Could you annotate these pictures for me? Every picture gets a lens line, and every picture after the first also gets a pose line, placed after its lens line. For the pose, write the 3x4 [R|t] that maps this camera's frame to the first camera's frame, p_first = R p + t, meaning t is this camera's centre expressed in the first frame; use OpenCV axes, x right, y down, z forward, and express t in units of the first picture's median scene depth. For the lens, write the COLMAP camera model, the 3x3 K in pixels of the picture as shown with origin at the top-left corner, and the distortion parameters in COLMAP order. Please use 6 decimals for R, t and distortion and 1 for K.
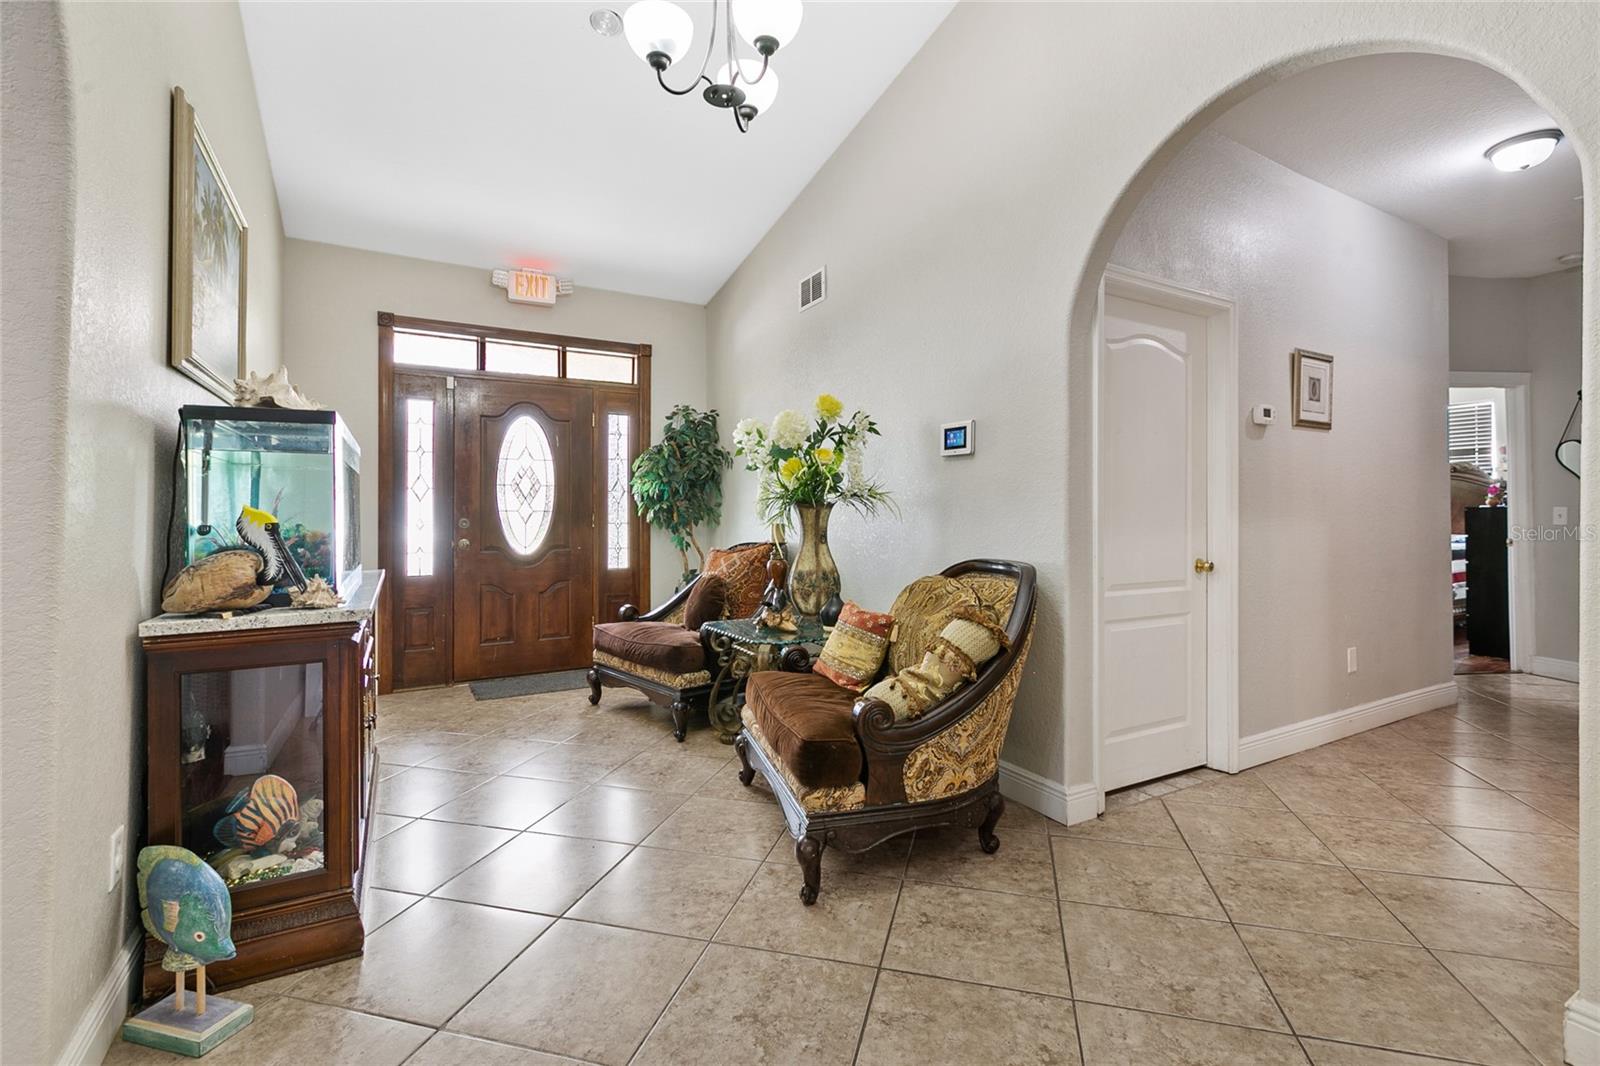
lens RADIAL K [[714.4, 0, 800.0], [0, 714.4, 511.5], [0, 0, 1]] dist [0.001905, -0.000263]
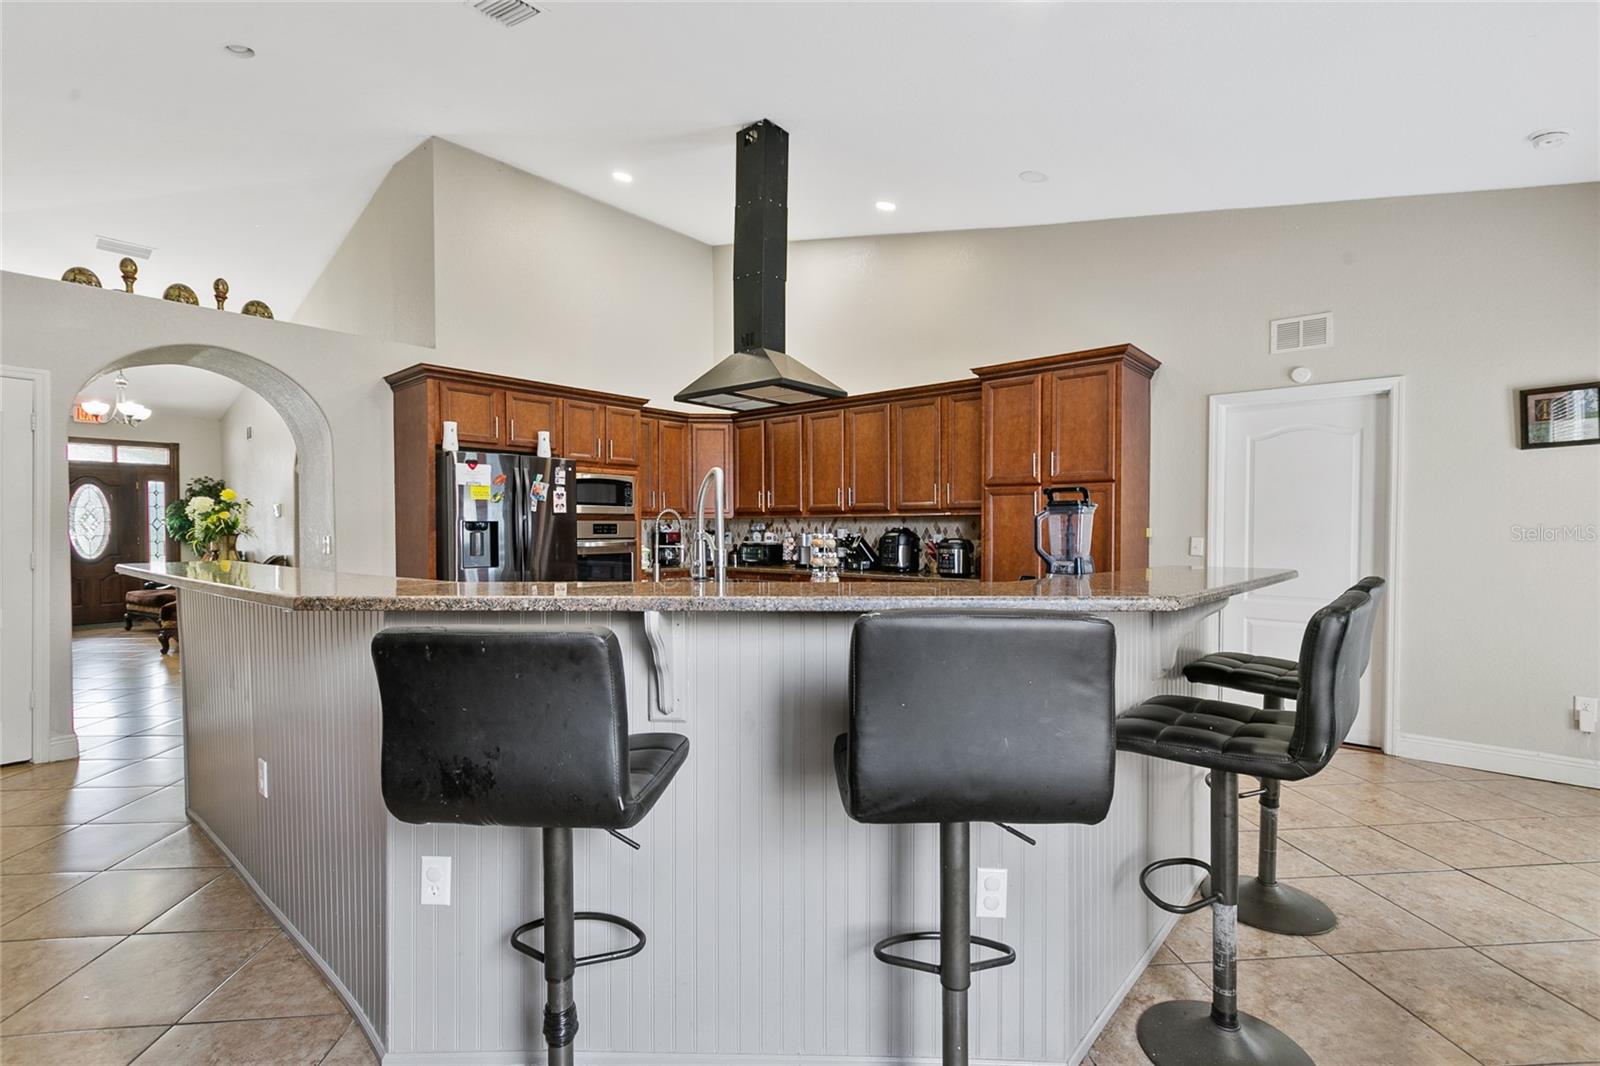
lens RADIAL K [[703.9, 0, 800.7], [0, 703.9, 539.3], [0, 0, 1]] dist [0.002882, -0.001933]
pose [[0.939478, -0.005760, 0.342560, 1.472593], [-0.001538, 0.999778, 0.021027, -0.065989], [-0.342605, -0.020281, 0.939261, -2.738450]]
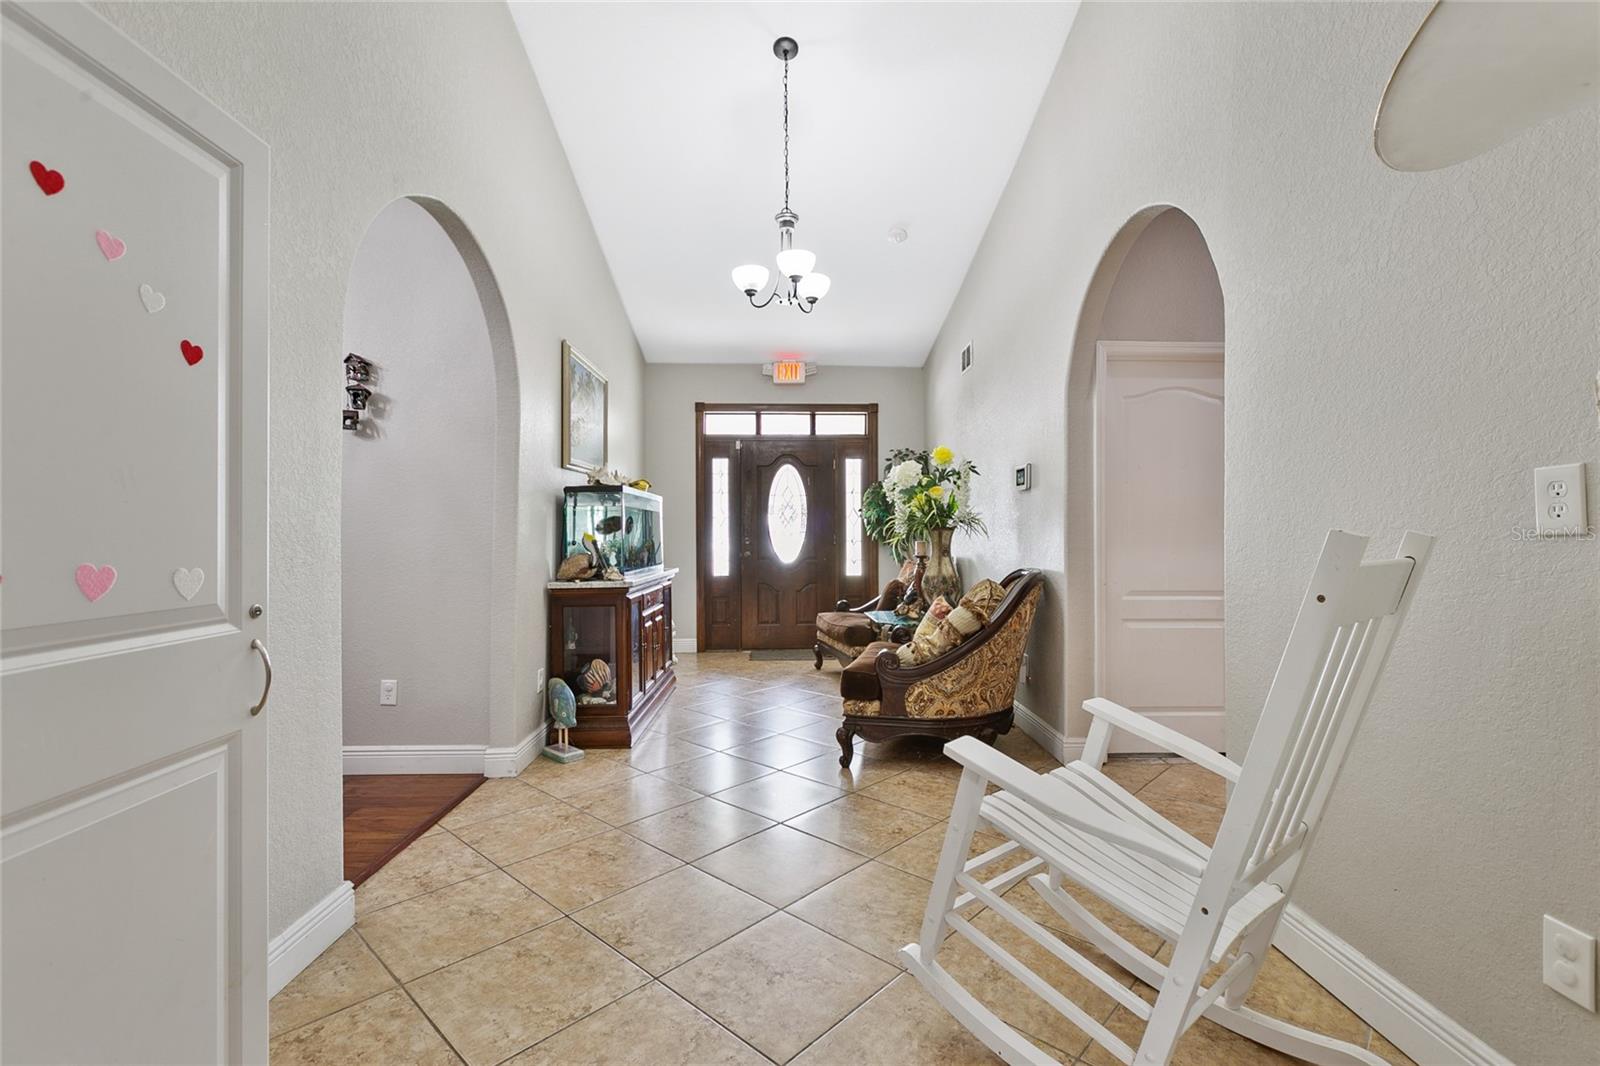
lens RADIAL K [[703.9, 0, 800.7], [0, 703.9, 539.3], [0, 0, 1]] dist [0.002882, -0.001933]
pose [[0.883125, 0.001457, -0.469136, 0.592247], [0.004322, 0.999927, 0.011241, -0.005273], [0.469118, -0.011955, 0.883055, -0.429550]]
